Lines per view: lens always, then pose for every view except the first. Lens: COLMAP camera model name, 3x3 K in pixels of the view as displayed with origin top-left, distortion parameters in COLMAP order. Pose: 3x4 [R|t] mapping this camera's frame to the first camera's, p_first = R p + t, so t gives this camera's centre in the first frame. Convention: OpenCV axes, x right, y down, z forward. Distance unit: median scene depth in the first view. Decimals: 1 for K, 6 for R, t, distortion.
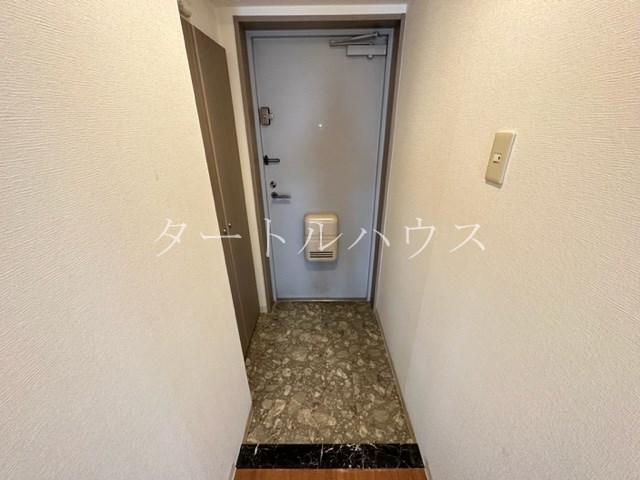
lens RADIAL K [[255.5, 0, 320.5], [0, 255.5, 238.0], [0, 0, 1]] dist [-0.001061, -0.000170]
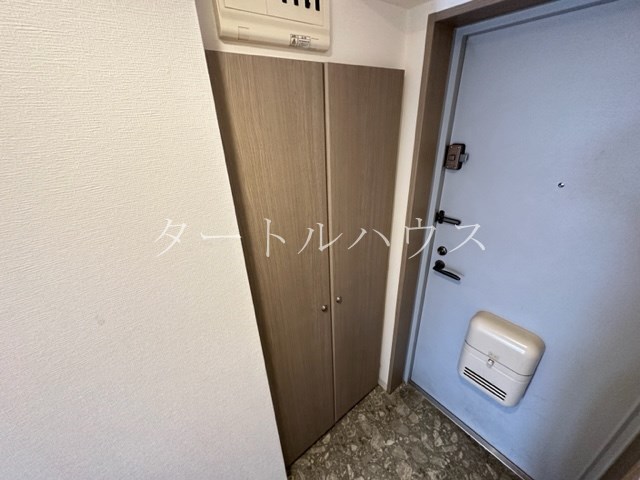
lens RADIAL K [[255.5, 0, 320.5], [0, 255.5, 238.0], [0, 0, 1]] dist [-0.001061, -0.000170]
pose [[0.622374, 0.323405, -0.712783, 0.086489], [-0.292086, 0.940828, 0.171836, -0.261957], [0.726179, 0.101248, 0.680010, 0.296212]]
